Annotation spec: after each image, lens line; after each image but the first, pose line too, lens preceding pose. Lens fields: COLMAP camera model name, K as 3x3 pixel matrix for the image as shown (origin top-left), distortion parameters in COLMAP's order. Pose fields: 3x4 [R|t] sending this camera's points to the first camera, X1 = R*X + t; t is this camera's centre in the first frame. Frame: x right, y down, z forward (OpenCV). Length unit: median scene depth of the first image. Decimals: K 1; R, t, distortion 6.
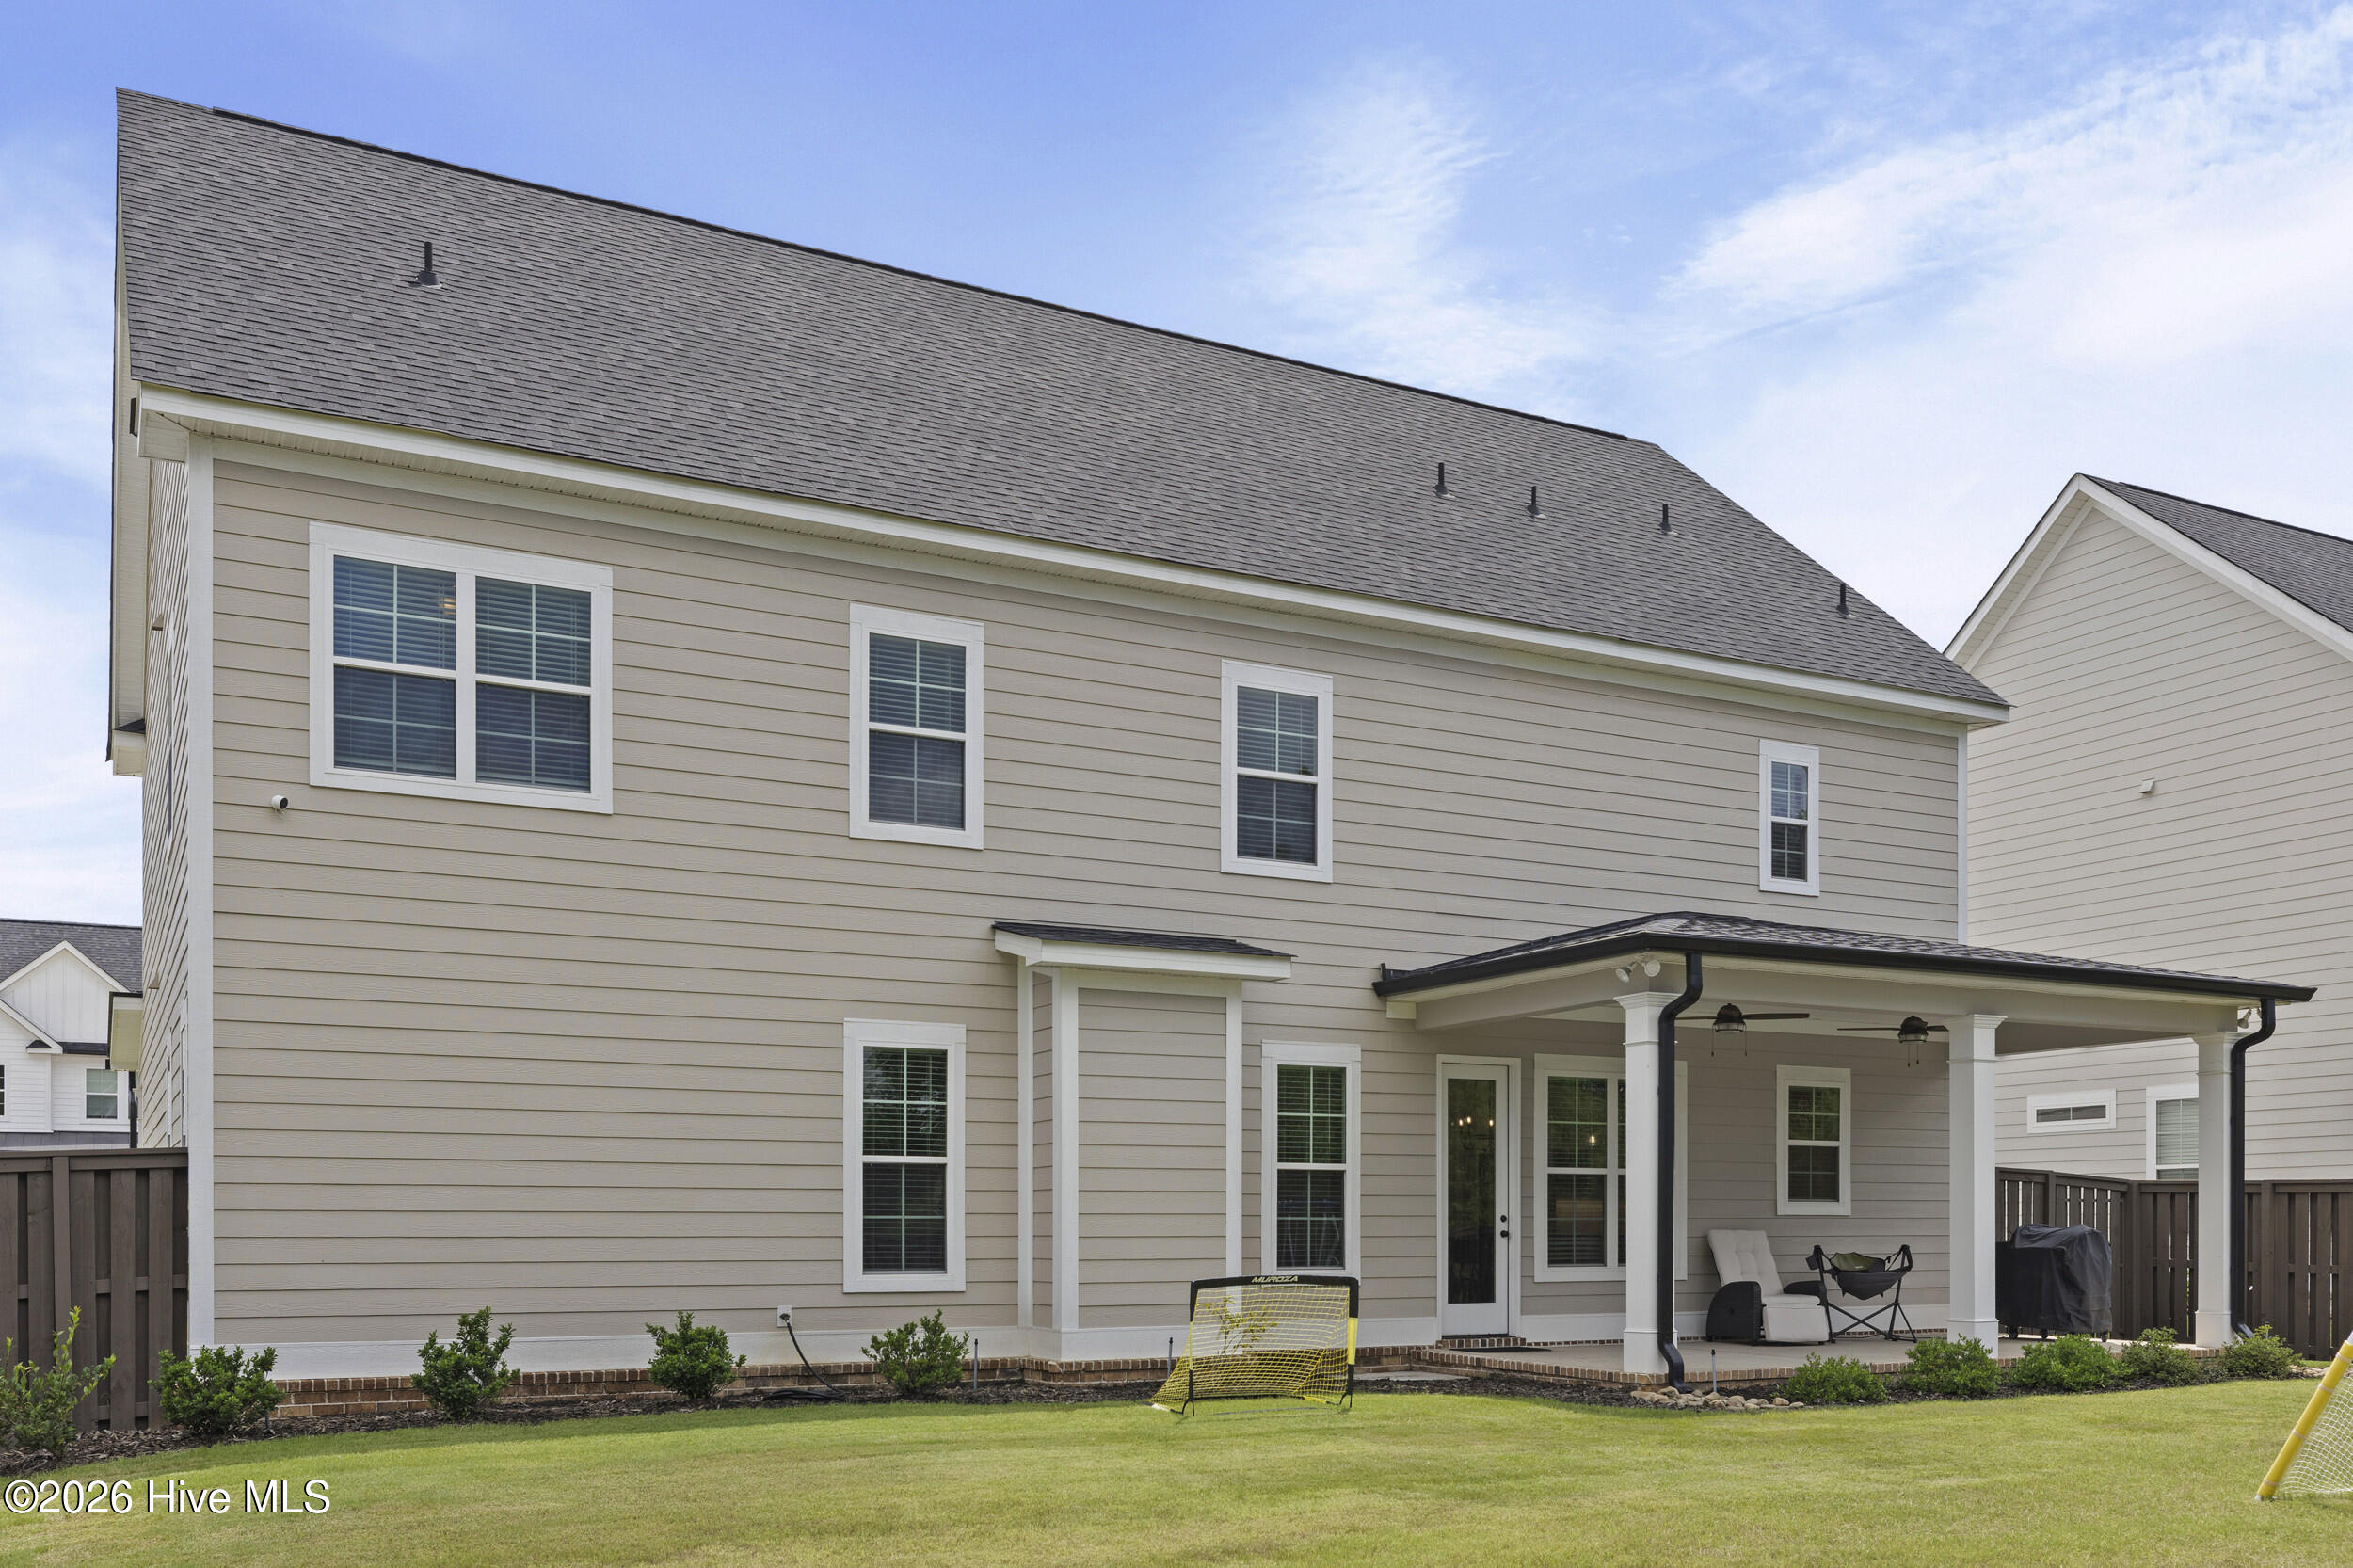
lens RADIAL K [[1998.1, 0, 1175.7], [0, 1998.1, 858.2], [0, 0, 1]] dist [0.002703, -0.001805]
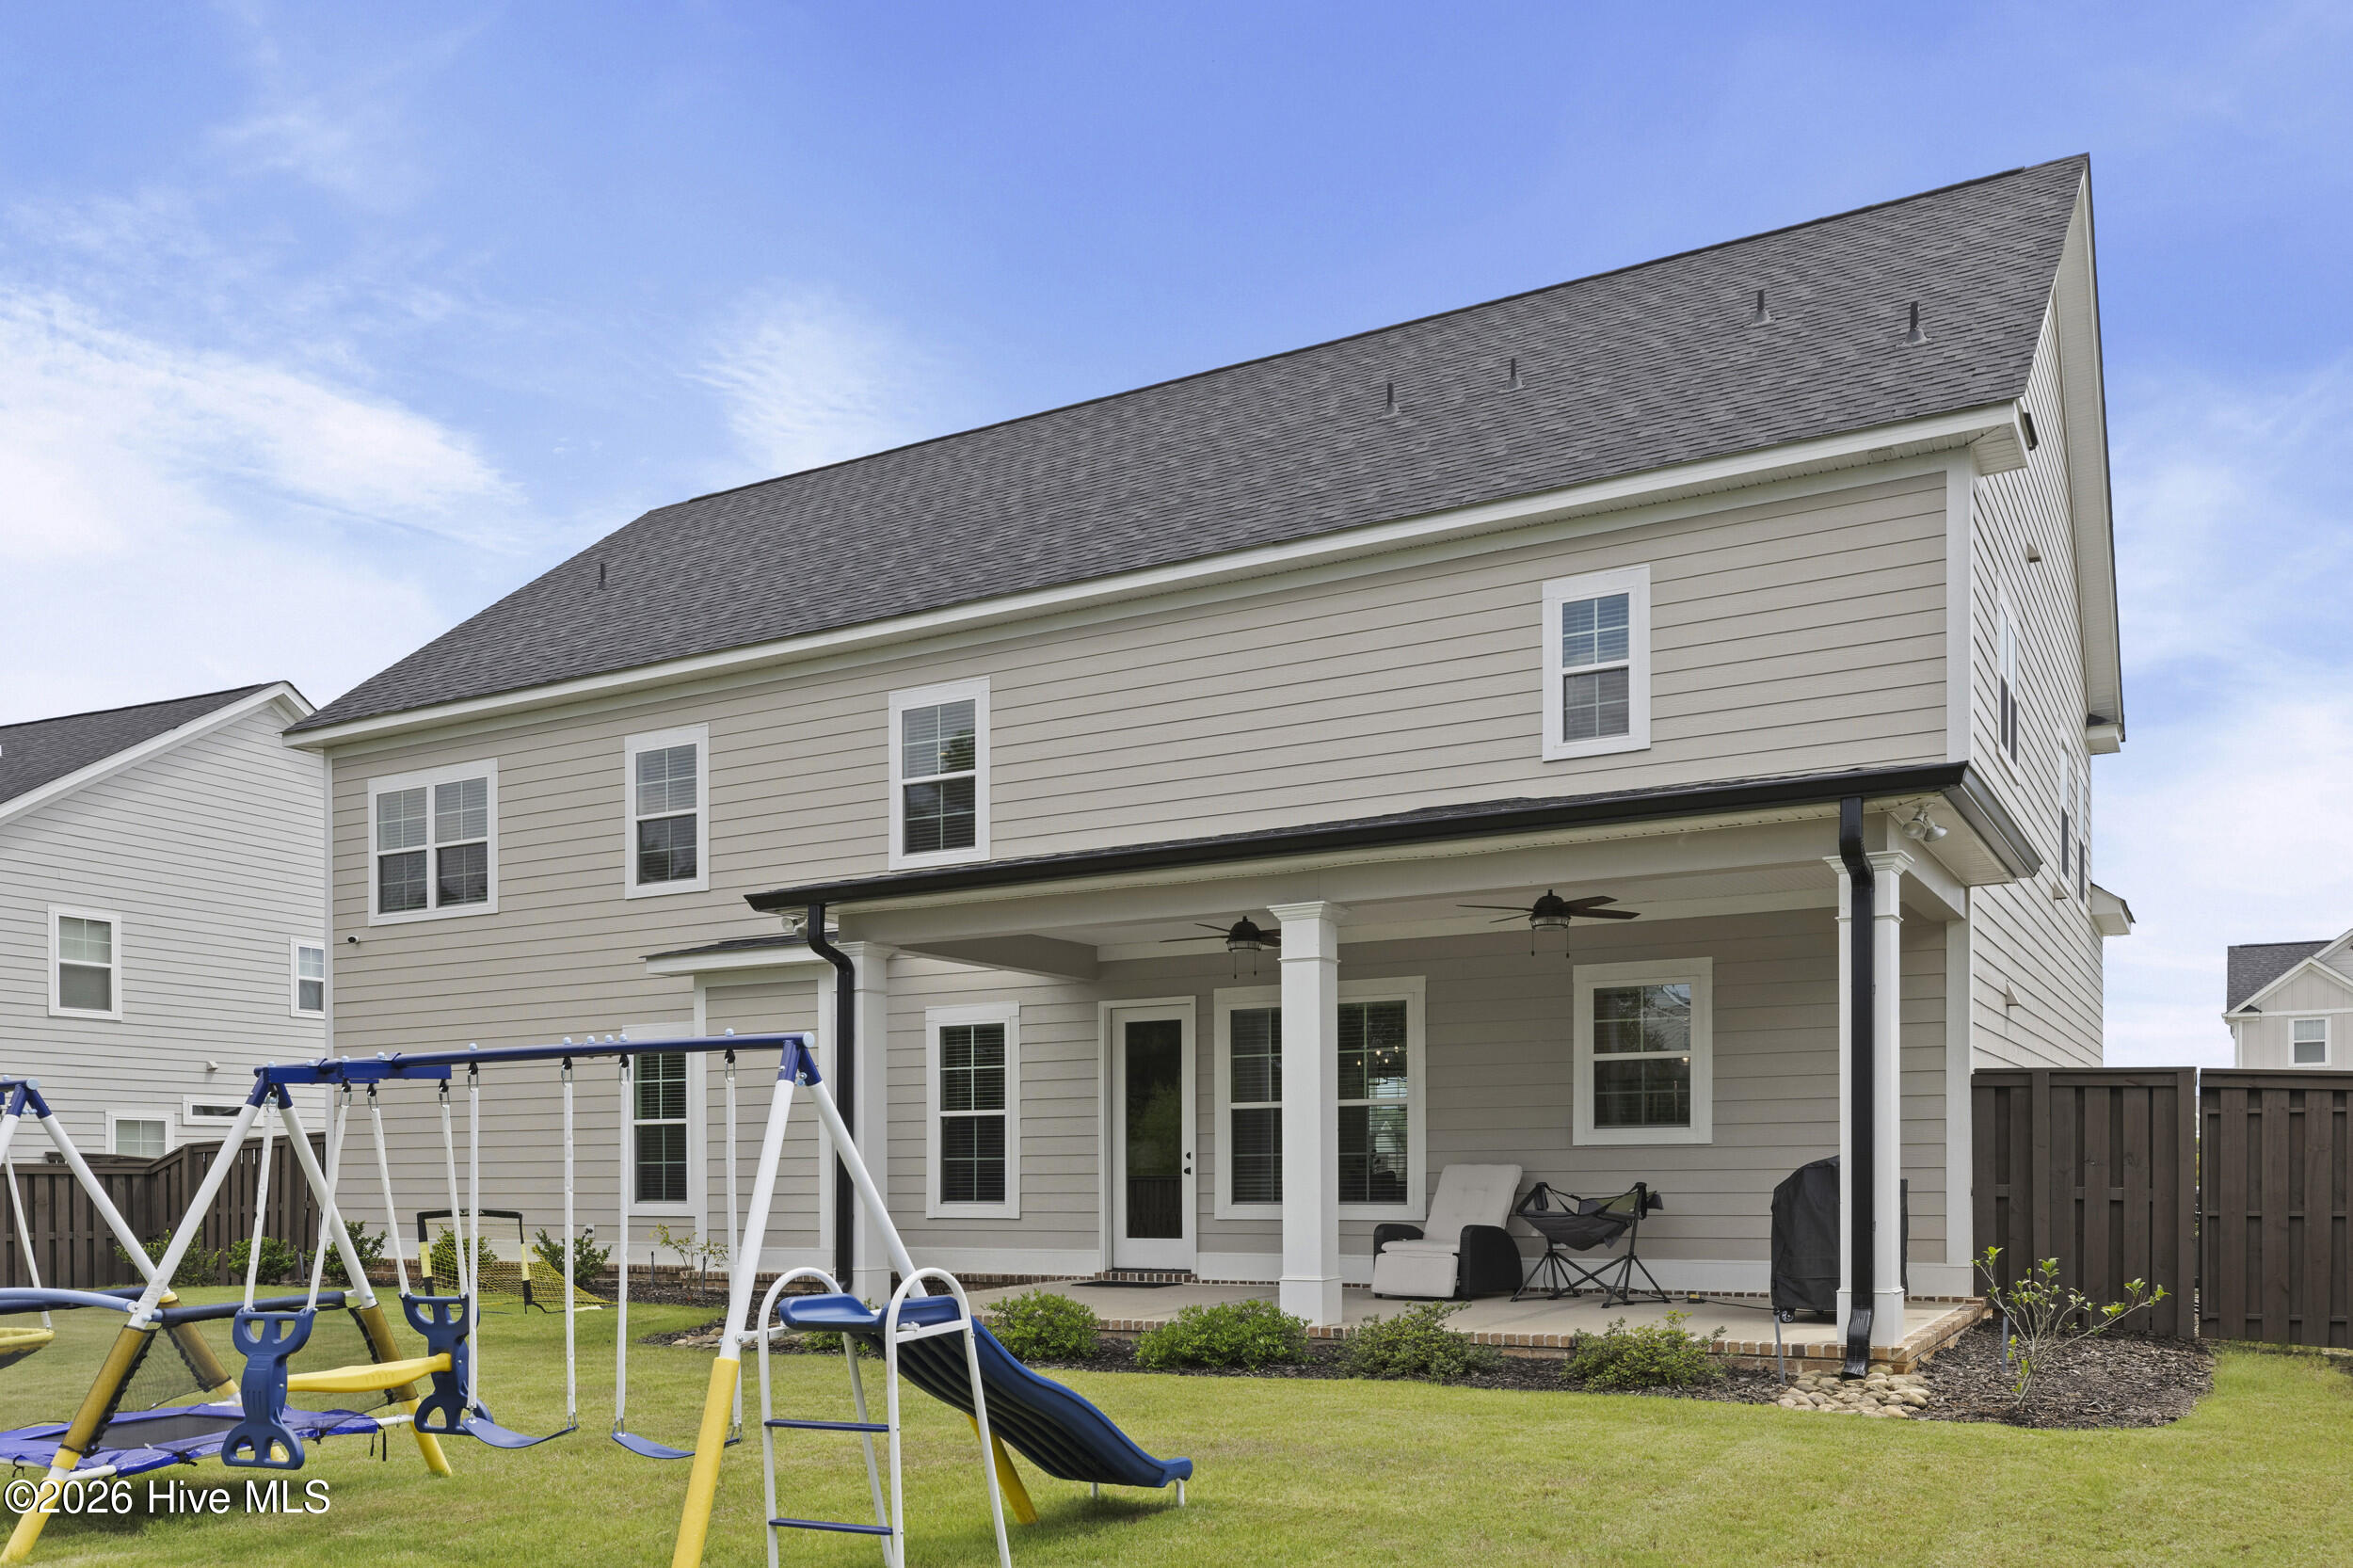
lens RADIAL K [[1839.2, 0, 1176.8], [0, 1839.2, 829.7], [0, 0, 1]] dist [0.000931, 0.003022]
pose [[0.535058, -0.156896, -0.830118, 1.012011], [0.162838, 0.983331, -0.080895, 0.097809], [0.828973, -0.091891, 0.551688, 0.525714]]
